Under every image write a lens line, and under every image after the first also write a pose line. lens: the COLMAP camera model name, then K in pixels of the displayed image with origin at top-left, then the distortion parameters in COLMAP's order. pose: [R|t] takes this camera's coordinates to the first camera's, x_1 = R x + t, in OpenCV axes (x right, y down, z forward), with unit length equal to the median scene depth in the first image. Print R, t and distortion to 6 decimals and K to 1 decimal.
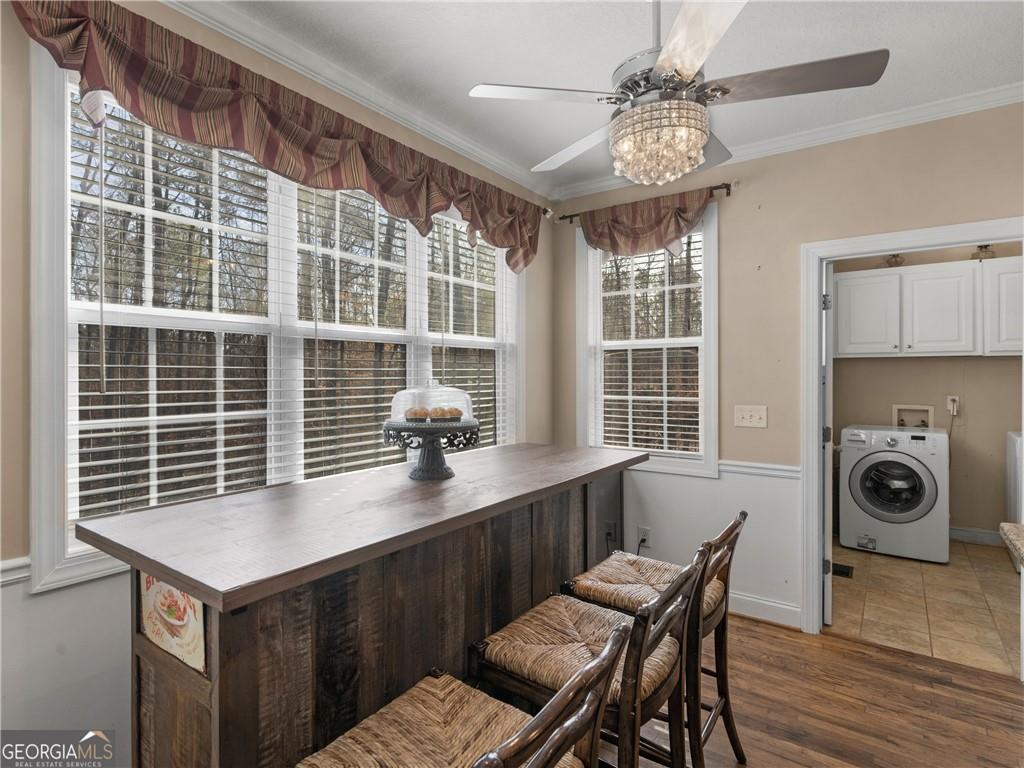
lens RADIAL K [[555.2, 0, 507.6], [0, 555.2, 379.7], [0, 0, 1]] dist [-0.006480, 0.003090]
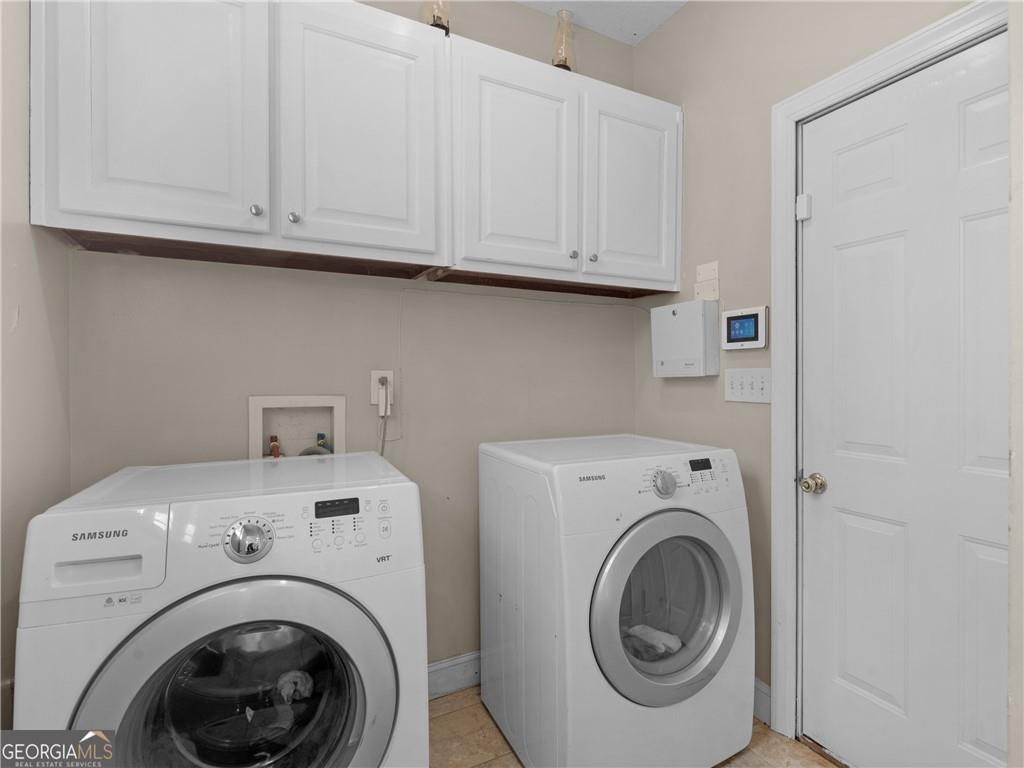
lens RADIAL K [[510.3, 0, 509.7], [0, 510.3, 382.5], [0, 0, 1]] dist [-0.007149, -0.000297]
pose [[0.466947, -0.000486, 0.884285, 0.510438], [0.008572, 0.999955, -0.003977, 0.041046], [-0.884244, 0.009437, 0.466930, 0.737850]]
